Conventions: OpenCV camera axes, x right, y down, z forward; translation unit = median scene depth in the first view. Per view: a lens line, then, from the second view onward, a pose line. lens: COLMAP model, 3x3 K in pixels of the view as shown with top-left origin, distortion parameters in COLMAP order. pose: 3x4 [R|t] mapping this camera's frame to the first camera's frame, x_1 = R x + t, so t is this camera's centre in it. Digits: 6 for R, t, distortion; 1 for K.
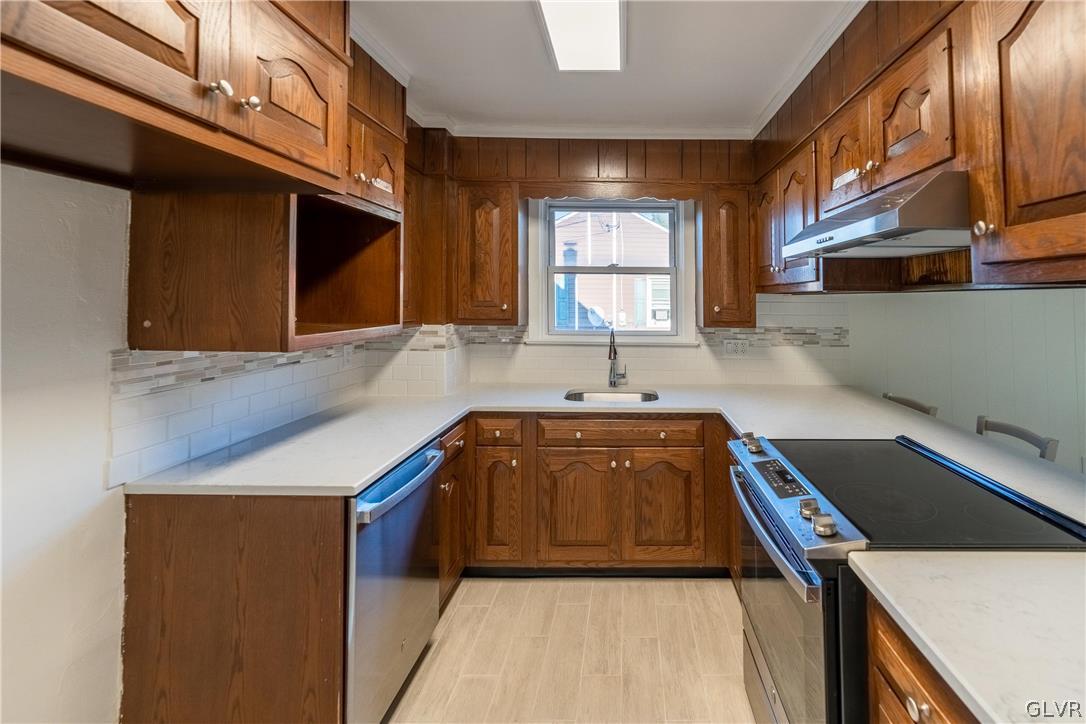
lens RADIAL K [[445.3, 0, 561.1], [0, 445.3, 284.4], [0, 0, 1]] dist [0.000444, 0.000128]
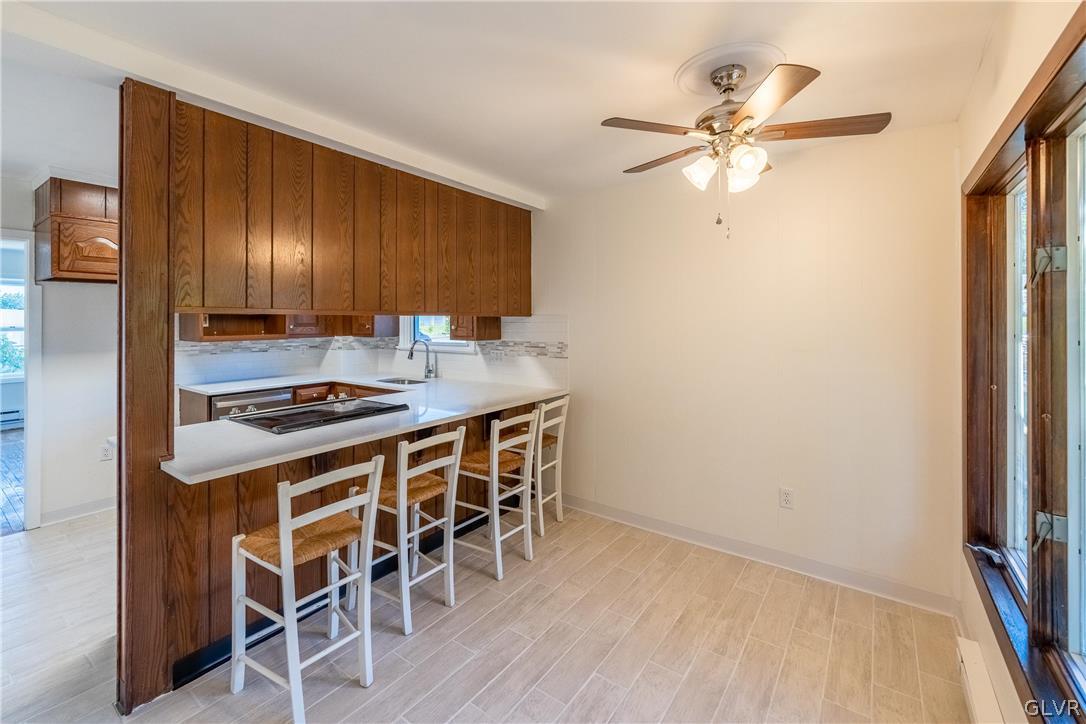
lens RADIAL K [[445.3, 0, 569.4], [0, 445.3, 321.2], [0, 0, 1]] dist [0.000444, 0.000128]
pose [[0.826586, -0.011949, -0.562684, 1.333188], [0.025677, 0.999534, 0.016493, 0.019107], [0.562225, -0.028081, 0.826507, 0.009888]]
